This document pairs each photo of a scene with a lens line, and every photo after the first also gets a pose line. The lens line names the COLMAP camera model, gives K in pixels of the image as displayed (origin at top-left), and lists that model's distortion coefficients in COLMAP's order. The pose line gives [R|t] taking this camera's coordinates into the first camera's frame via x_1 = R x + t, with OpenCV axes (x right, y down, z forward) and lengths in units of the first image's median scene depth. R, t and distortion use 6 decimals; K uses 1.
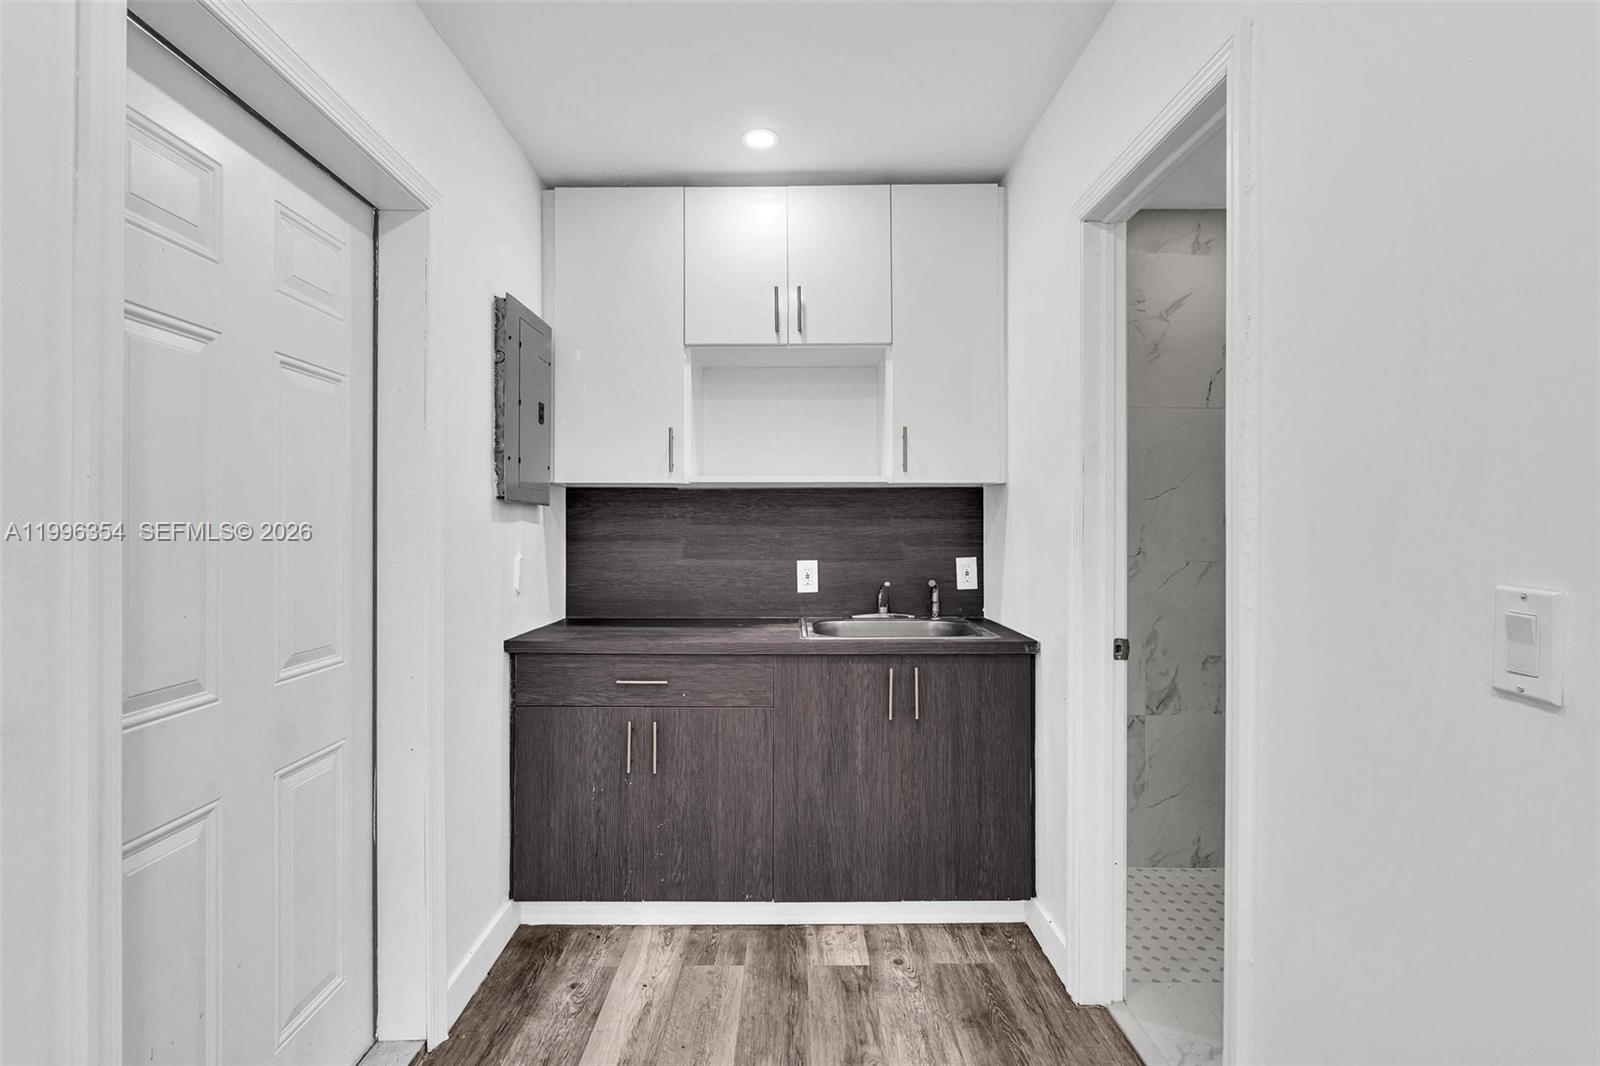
lens RADIAL K [[739.8, 0, 798.3], [0, 739.8, 508.8], [0, 0, 1]] dist [-0.002463, -0.000177]
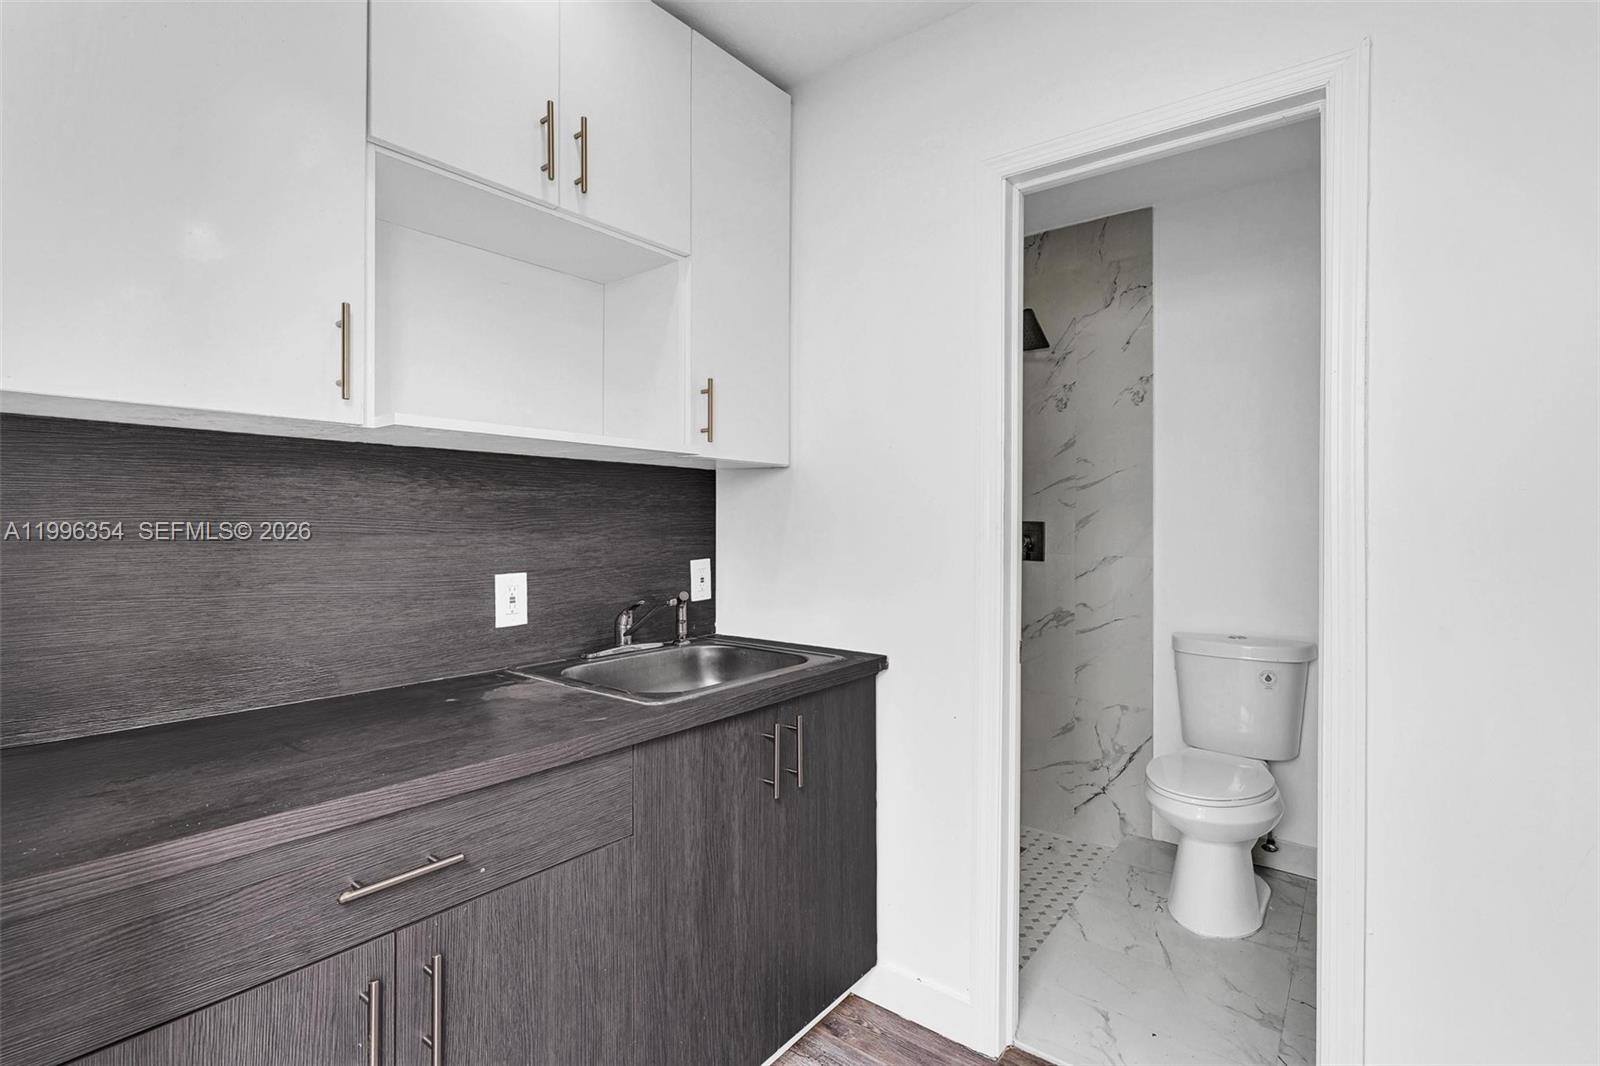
lens RADIAL K [[739.8, 0, 799.2], [0, 739.8, 514.5], [0, 0, 1]] dist [-0.002463, -0.000177]
pose [[0.626040, 0.011006, 0.779713, -0.397973], [-0.021956, 0.999753, 0.003517, 0.017146], [-0.779482, -0.019321, 0.626127, 0.546499]]
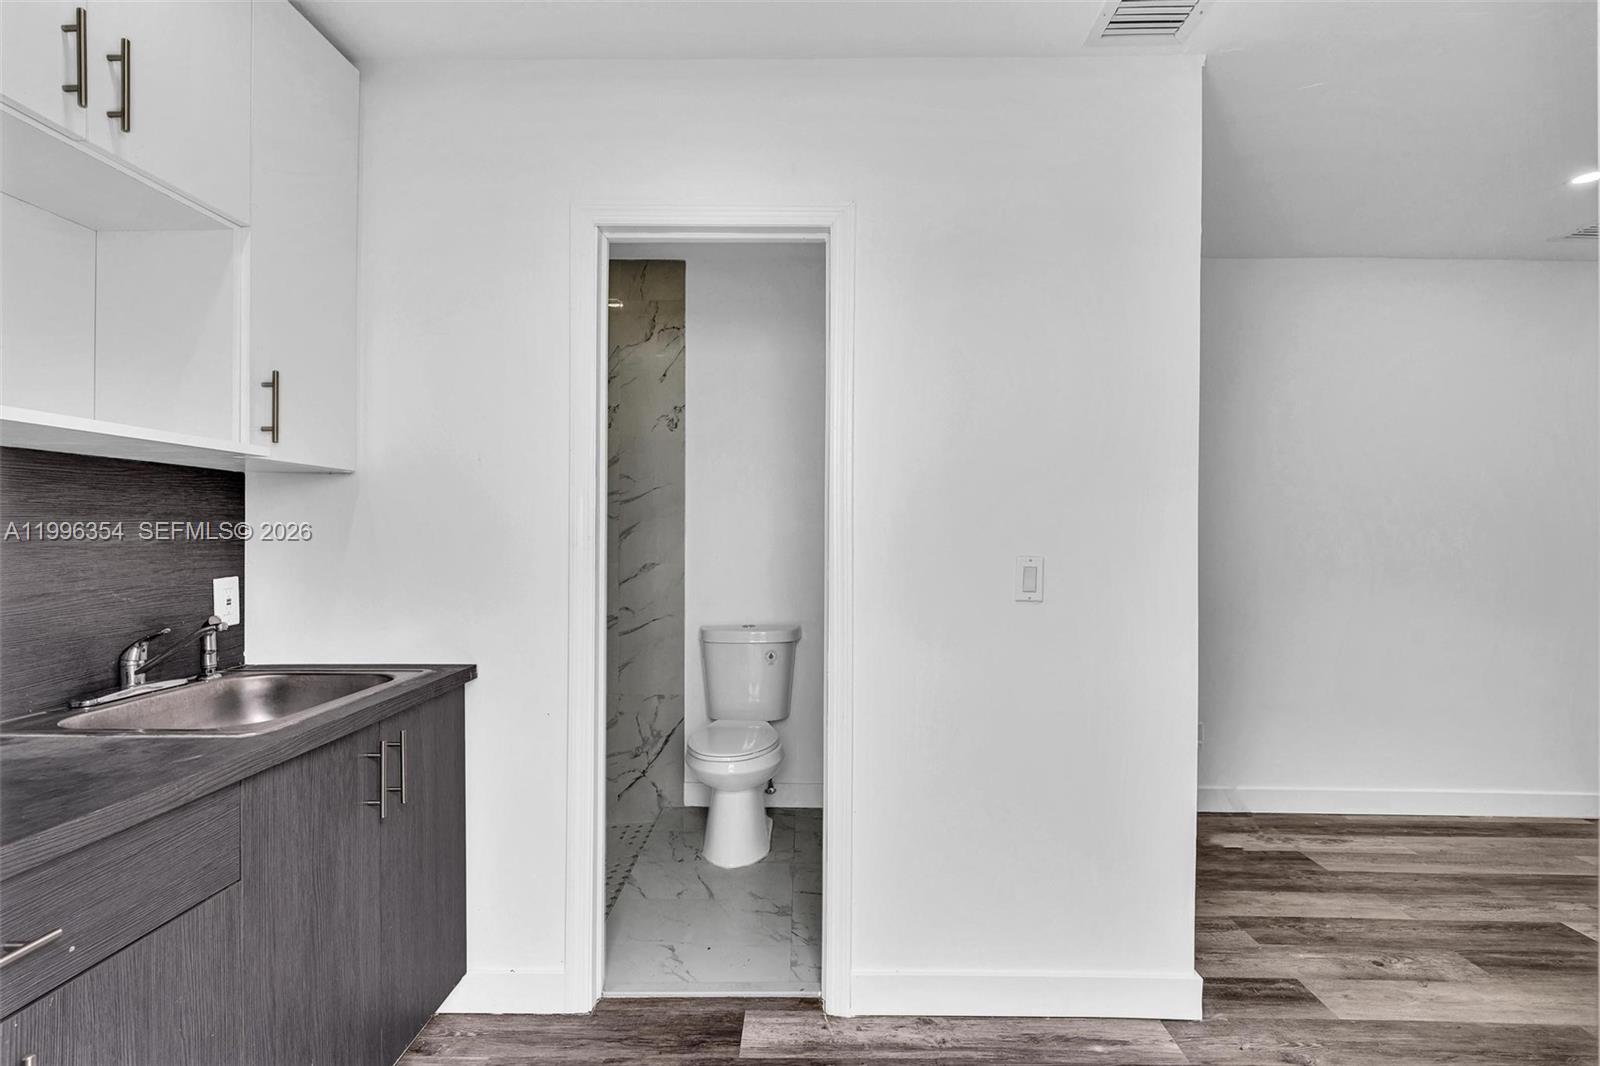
lens RADIAL K [[770.7, 0, 795.8], [0, 770.7, 527.3], [0, 0, 1]] dist [-0.006457, 0.002102]
pose [[0.028257, 0.011743, 0.999532, -0.554167], [-0.023060, 0.999673, -0.011092, 0.021587], [-0.999335, -0.022736, 0.028518, 0.603534]]
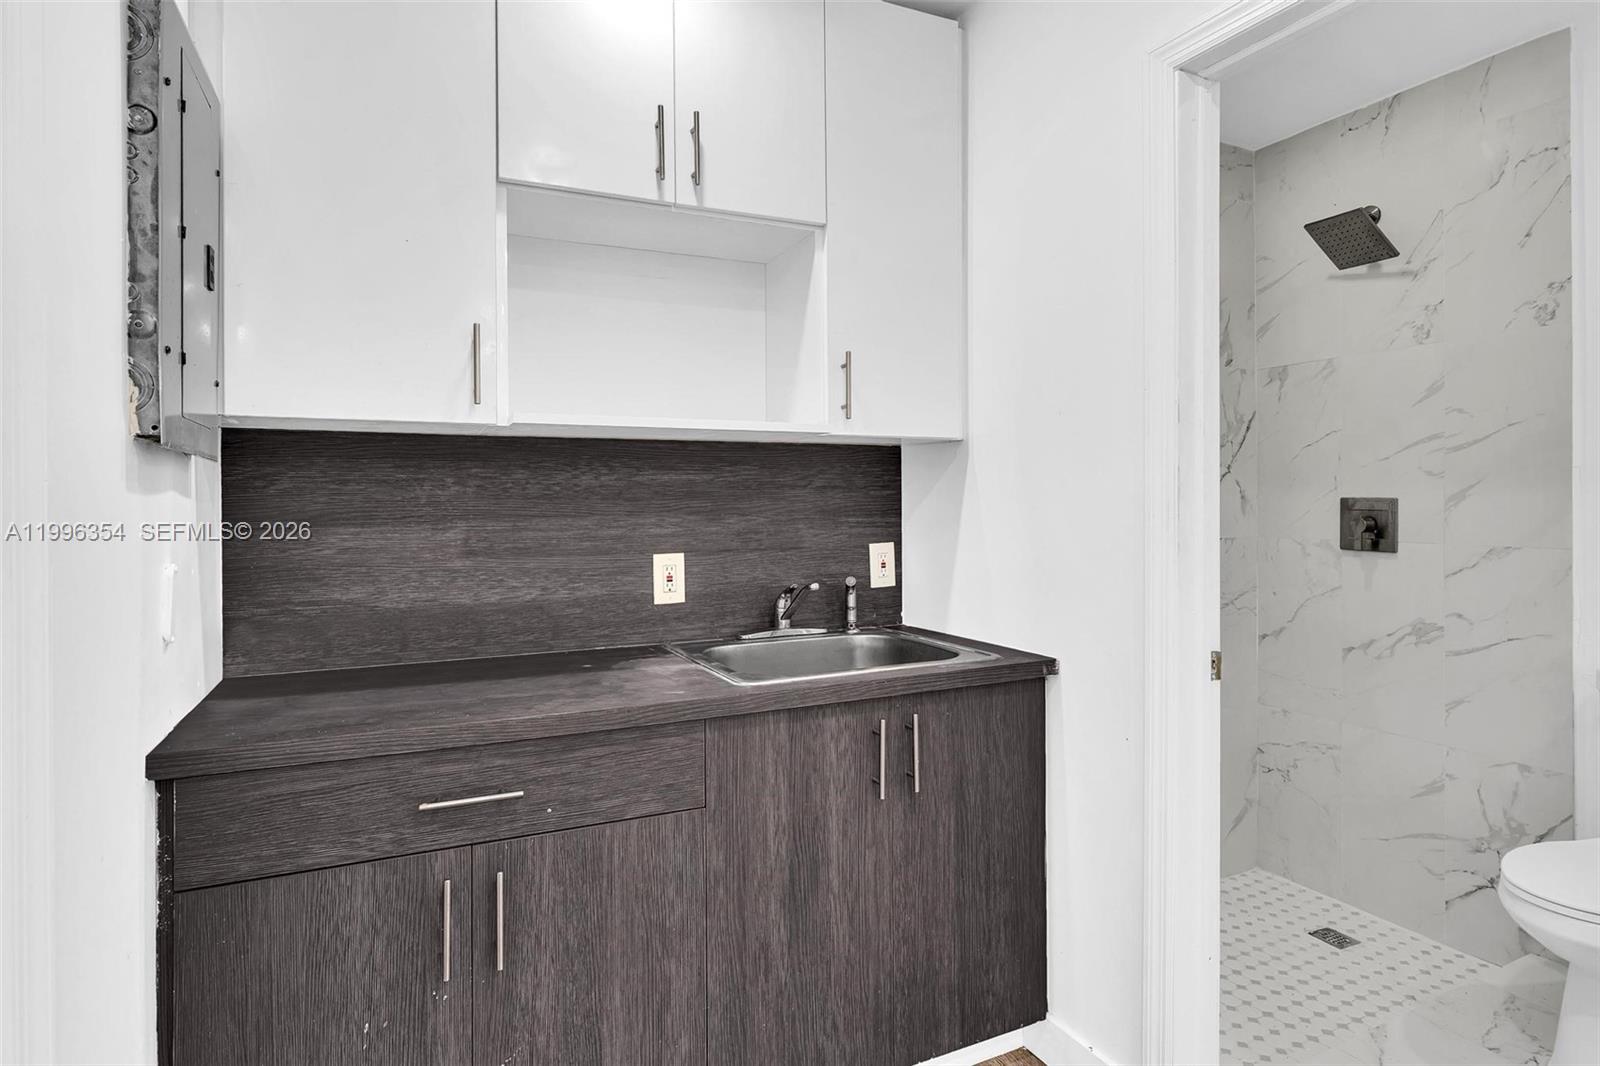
lens RADIAL K [[862.2, 0, 800.3], [0, 862.2, 492.5], [0, 0, 1]] dist [-0.000225, 0.000728]
pose [[0.903187, -0.000094, 0.429247, -0.258961], [-0.005687, 0.999910, 0.012187, 0.008728], [-0.429209, -0.013448, 0.903105, 0.348811]]
